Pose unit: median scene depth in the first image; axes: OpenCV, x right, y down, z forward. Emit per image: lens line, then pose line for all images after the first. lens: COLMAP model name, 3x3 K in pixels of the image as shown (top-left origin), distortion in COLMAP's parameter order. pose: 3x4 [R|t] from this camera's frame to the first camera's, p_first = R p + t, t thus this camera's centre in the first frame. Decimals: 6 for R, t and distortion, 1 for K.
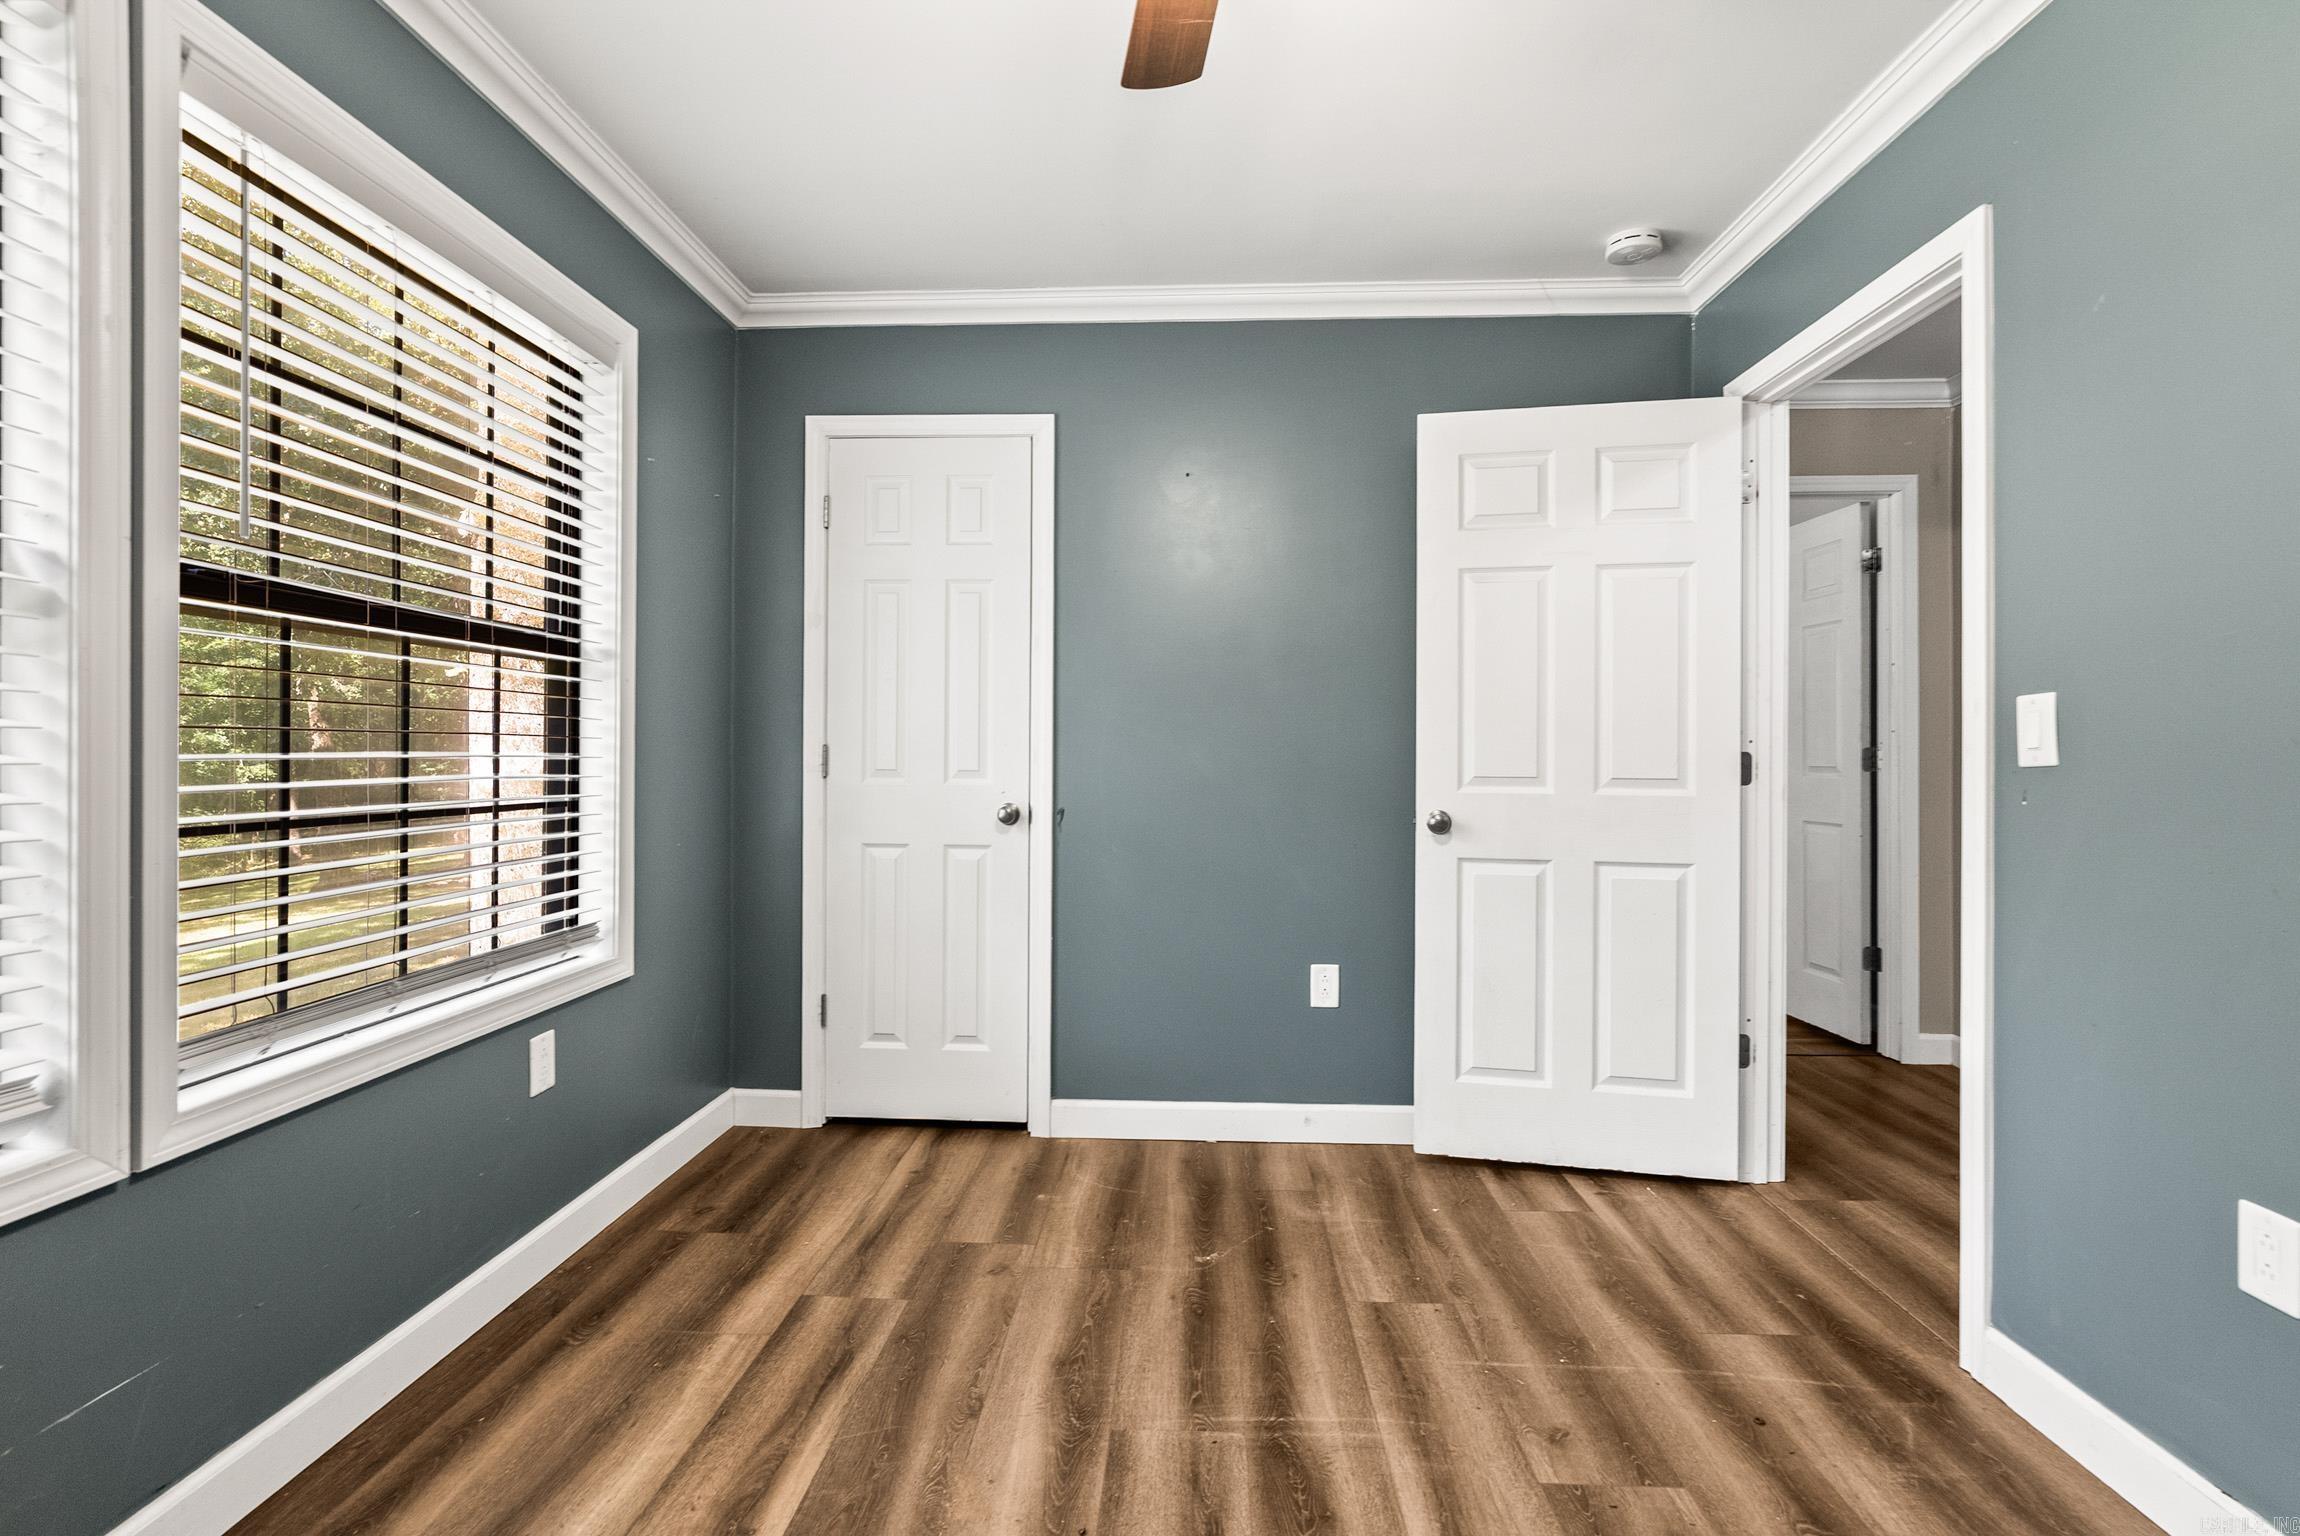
lens RADIAL K [[1052.9, 0, 1155.4], [0, 1052.9, 770.1], [0, 0, 1]] dist [-0.004773, 0.000253]
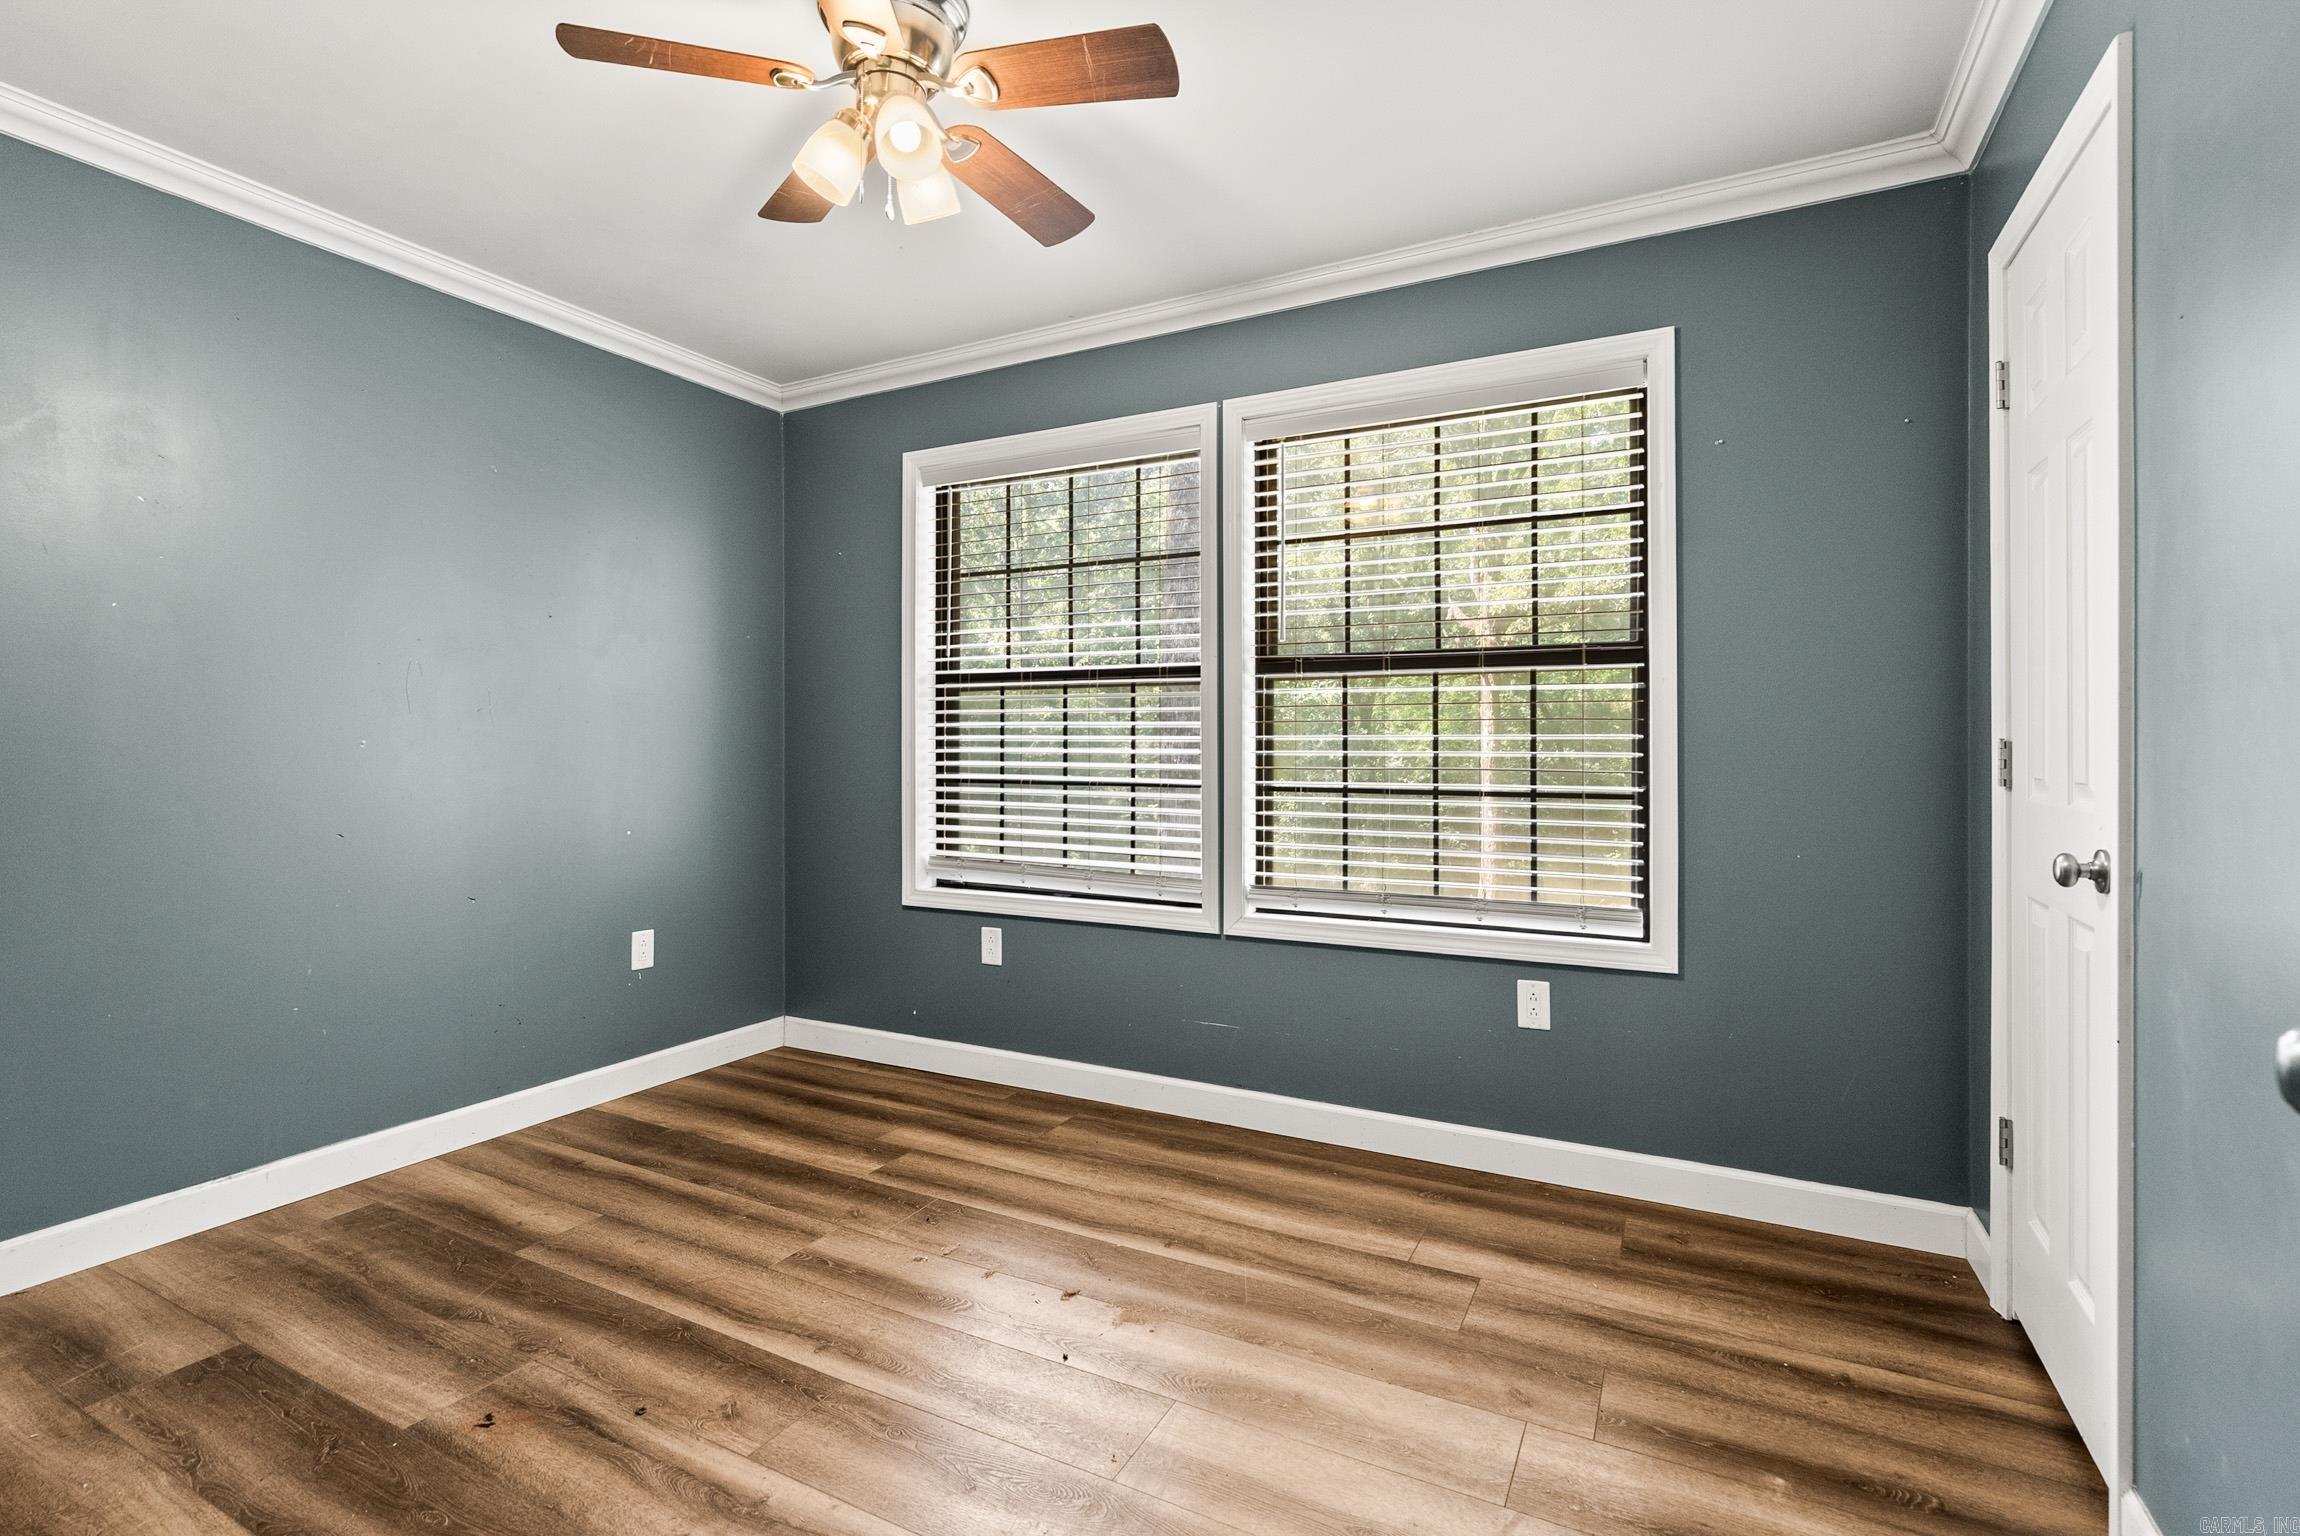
lens RADIAL K [[1070.7, 0, 1118.4], [0, 1070.7, 746.8], [0, 0, 1]] dist [-0.002246, 0.000010]
pose [[-0.442729, 0.004173, -0.896646, 0.760891], [-0.012373, 0.999866, 0.010763, -0.027819], [0.896570, 0.015859, -0.442618, 1.144499]]
